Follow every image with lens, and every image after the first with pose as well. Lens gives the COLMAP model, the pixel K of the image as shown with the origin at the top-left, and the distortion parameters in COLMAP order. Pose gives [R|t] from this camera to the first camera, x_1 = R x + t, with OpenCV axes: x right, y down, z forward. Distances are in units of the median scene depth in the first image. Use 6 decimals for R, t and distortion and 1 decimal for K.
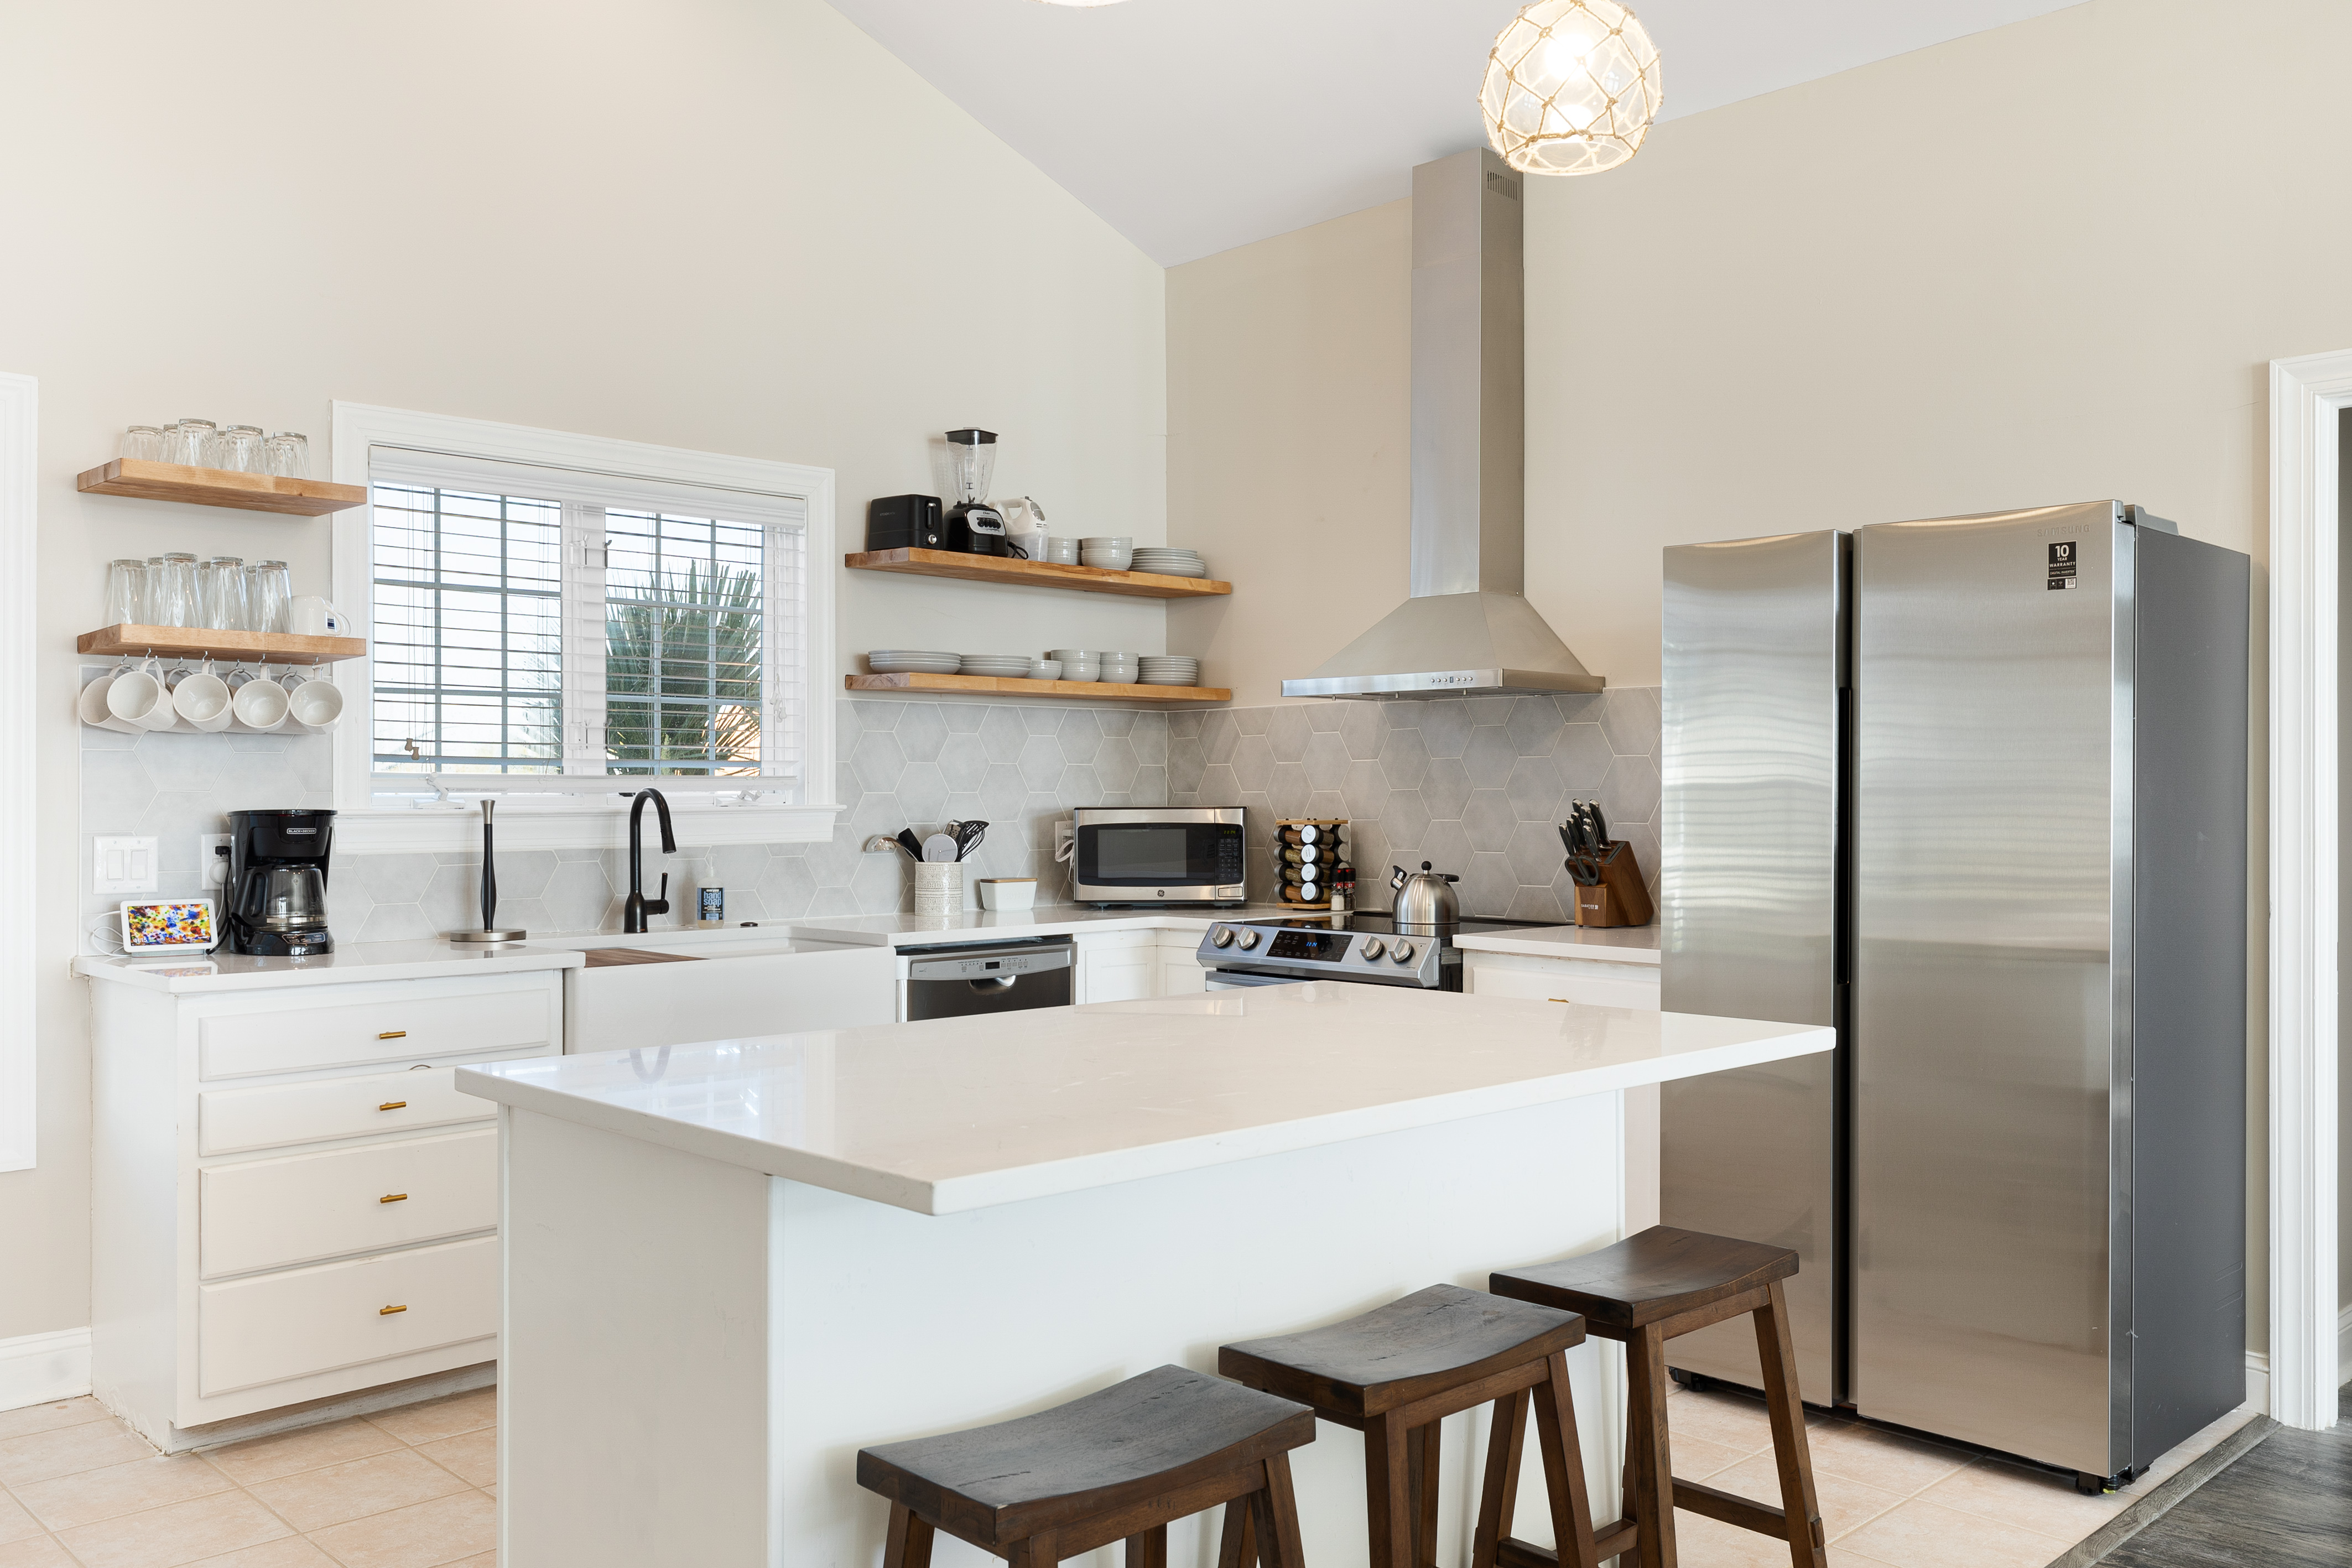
lens RADIAL K [[1872.8, 0, 1176.4], [0, 1872.8, 788.3], [0, 0, 1]] dist [-0.013251, -0.003766]
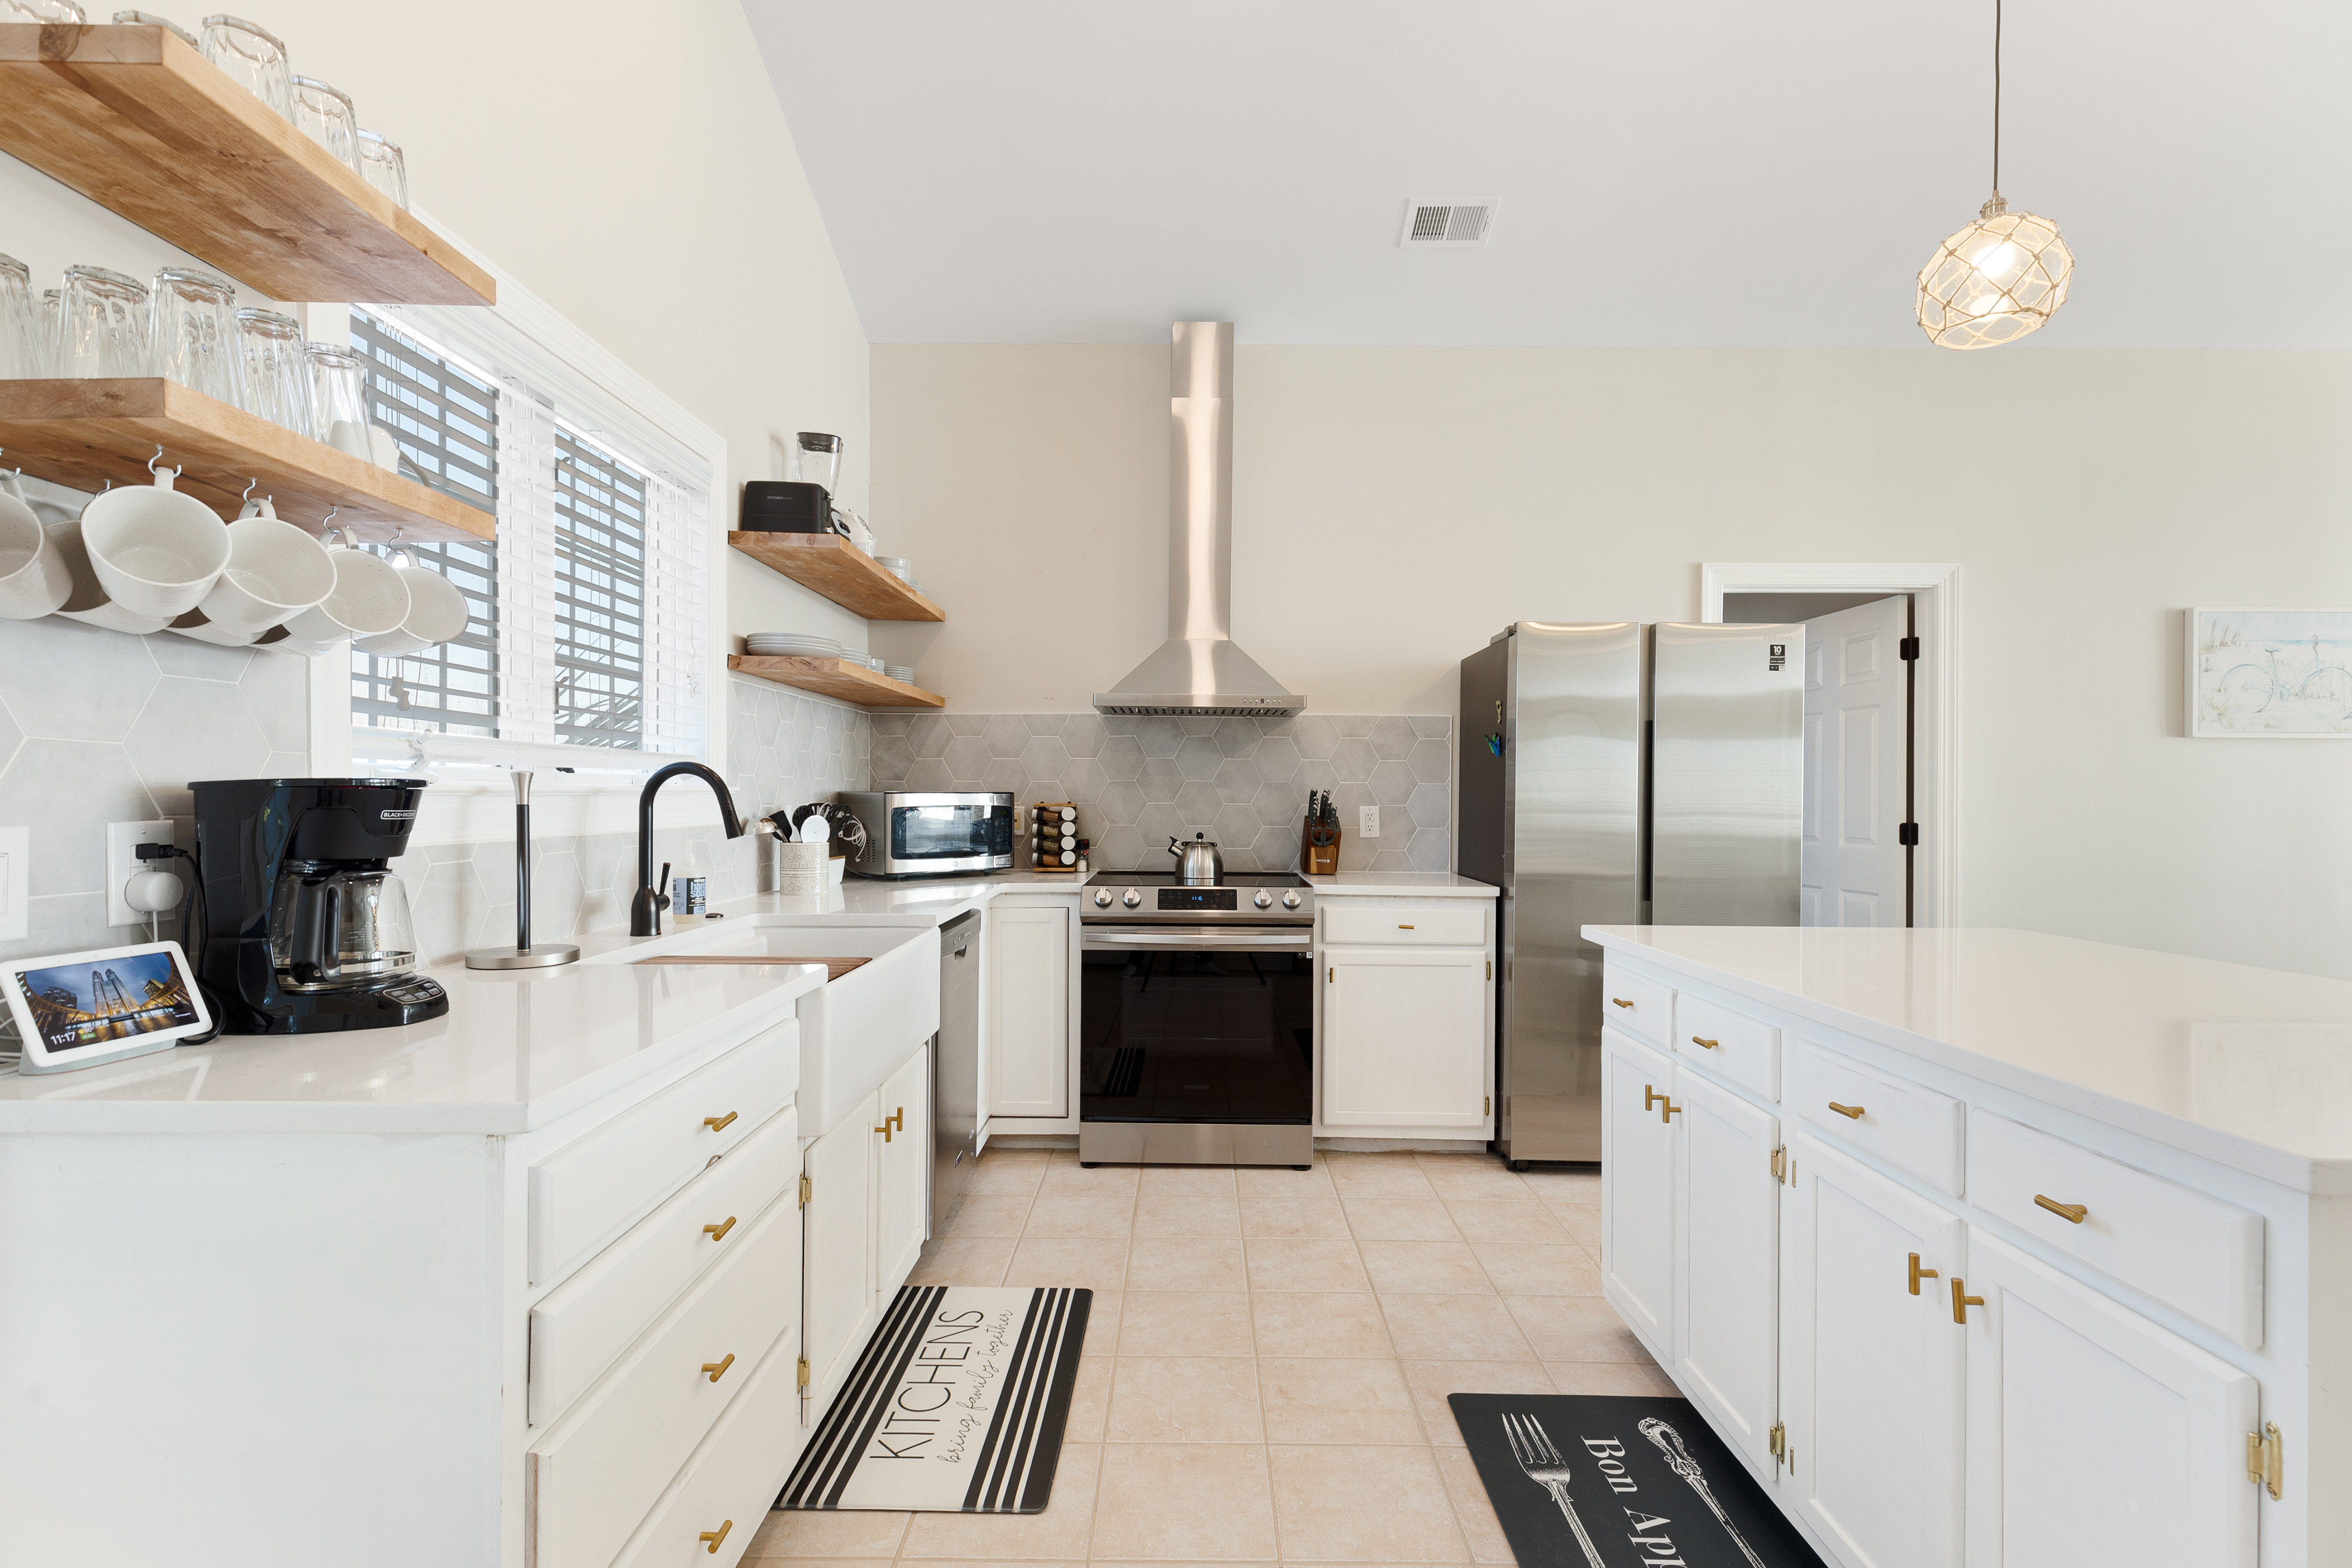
lens RADIAL K [[1063.3, 0, 1181.4], [0, 1063.3, 798.6], [0, 0, 1]] dist [0.004935, -0.003770]
pose [[0.694155, 0.003877, 0.719815, -0.435217], [-0.008968, 0.999954, 0.003263, 0.011606], [-0.719769, -0.008721, 0.694158, 0.467560]]
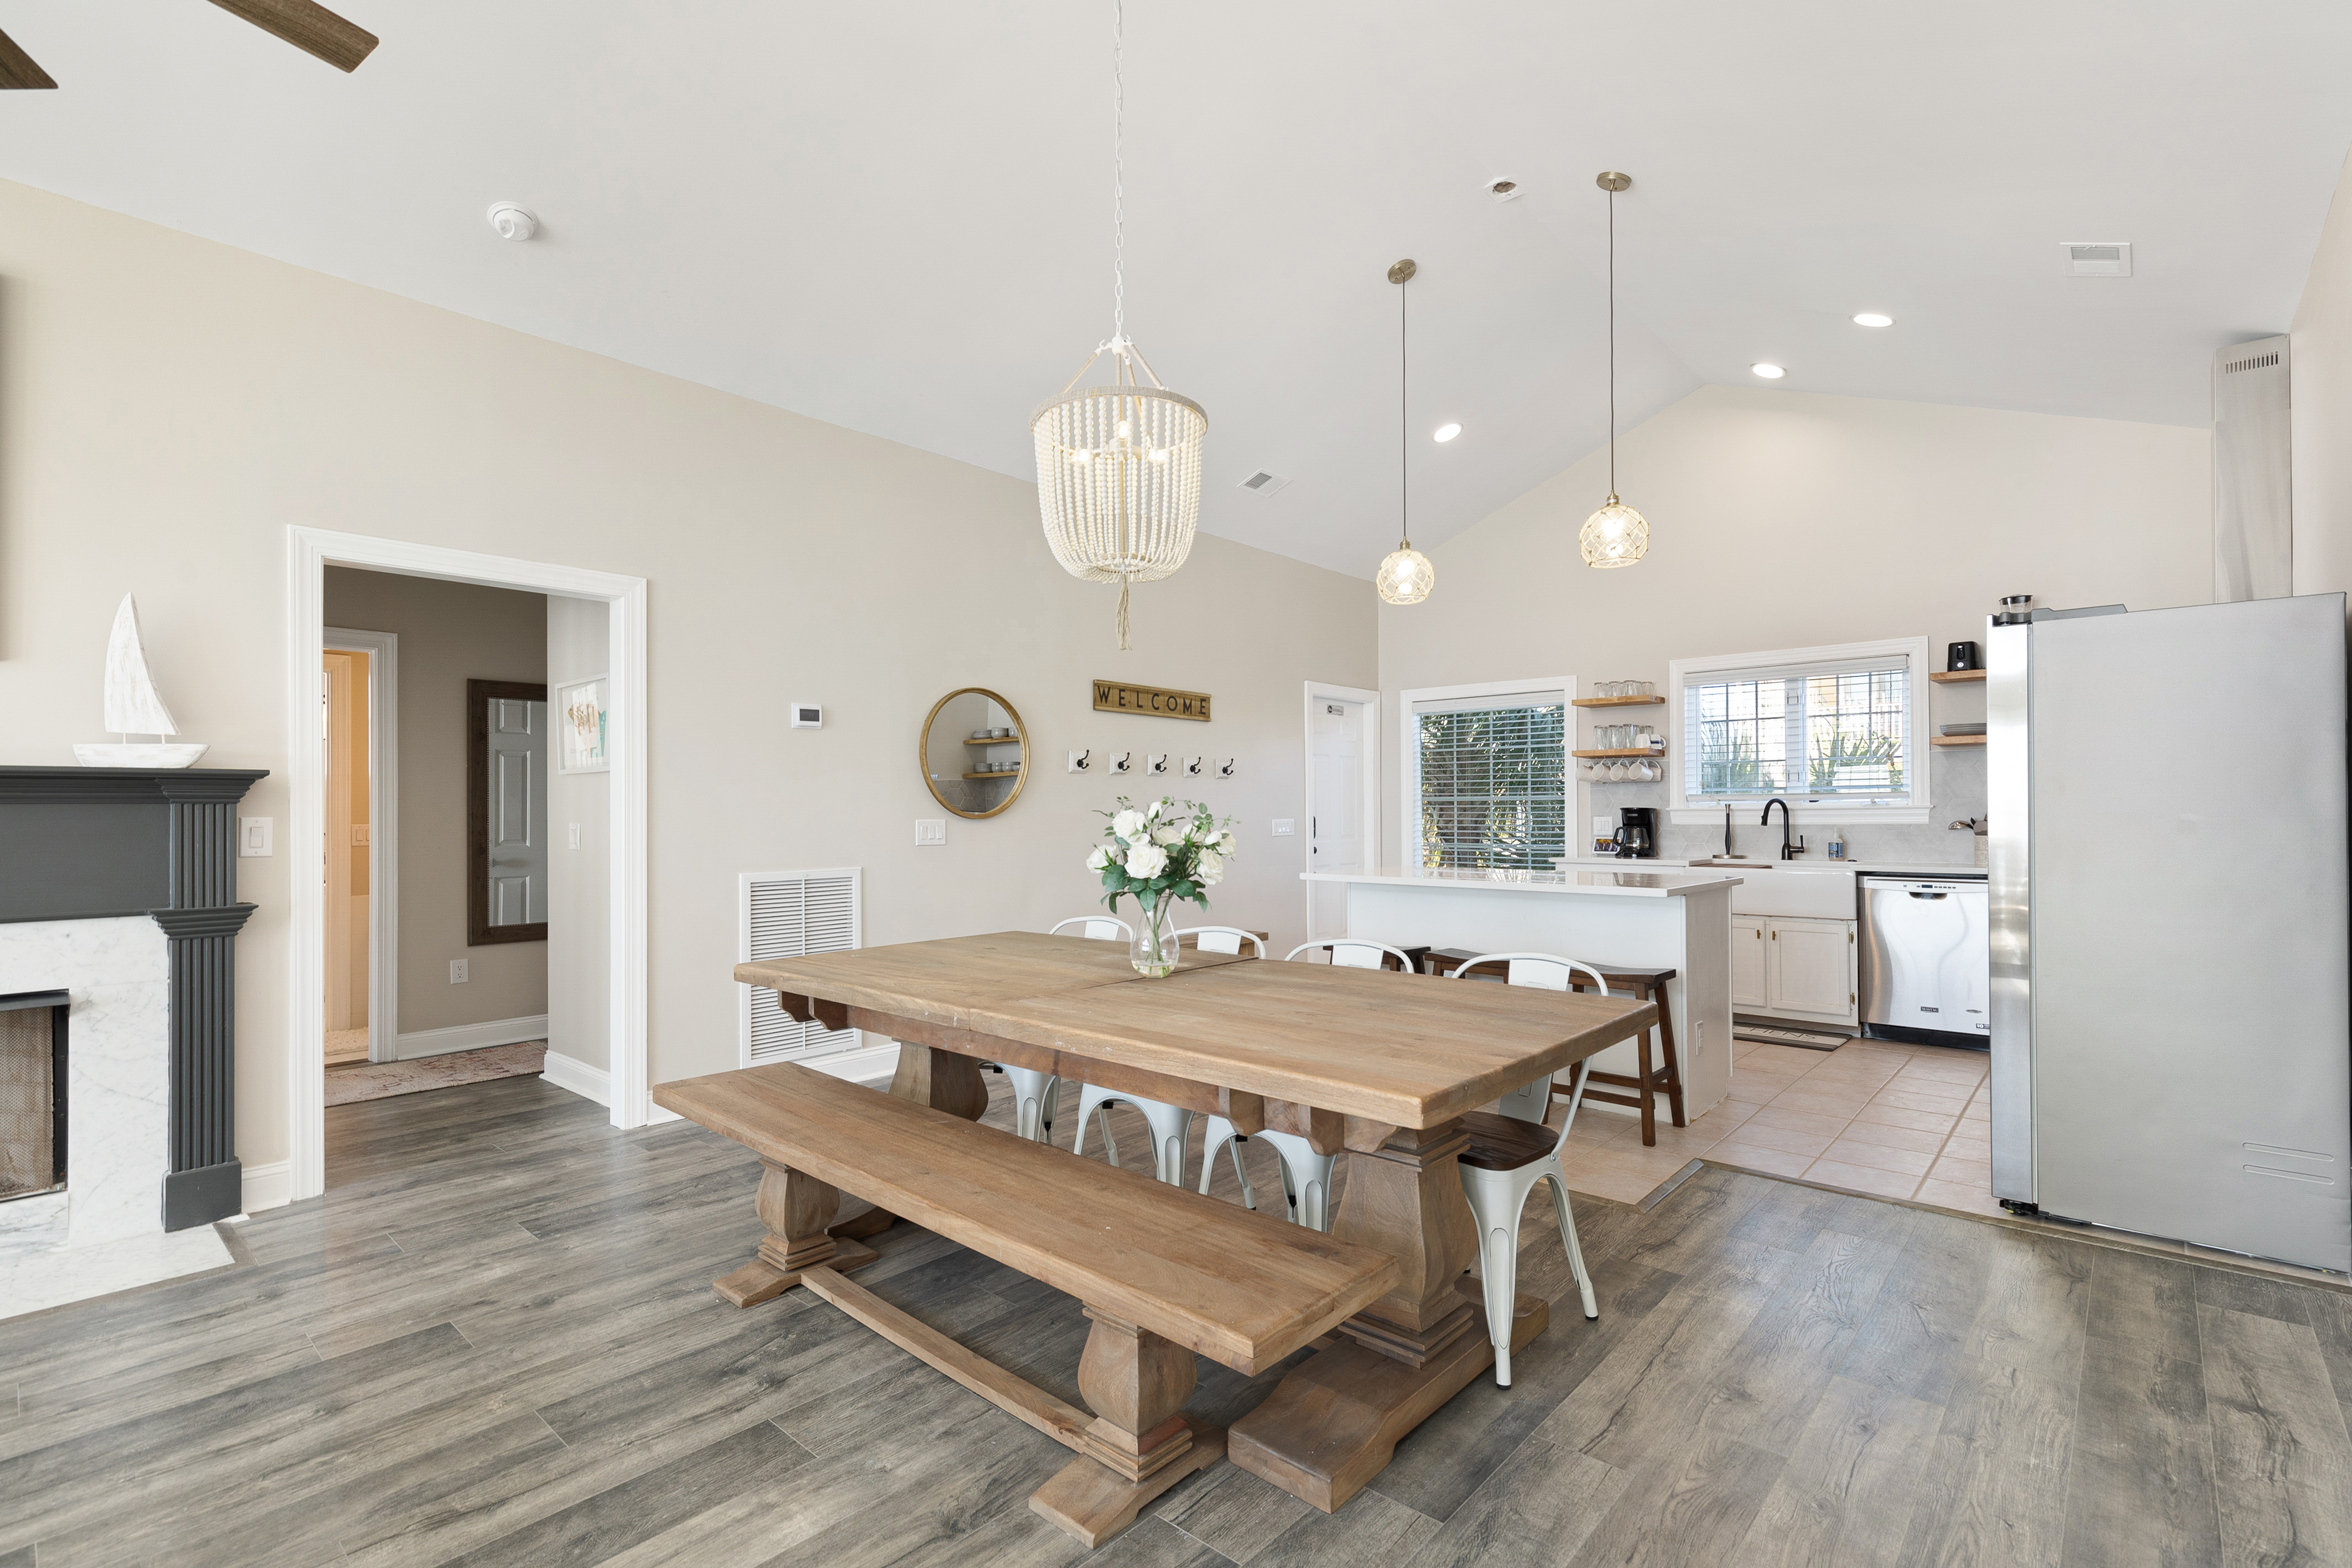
lens RADIAL K [[1063.3, 0, 1177.7], [0, 1063.3, 799.5], [0, 0, 1]] dist [0.004935, -0.003770]
pose [[0.071932, -0.013585, -0.997317, 0.935767], [0.007057, 0.999889, -0.013111, 0.012491], [0.997385, -0.006095, 0.072020, 0.128626]]
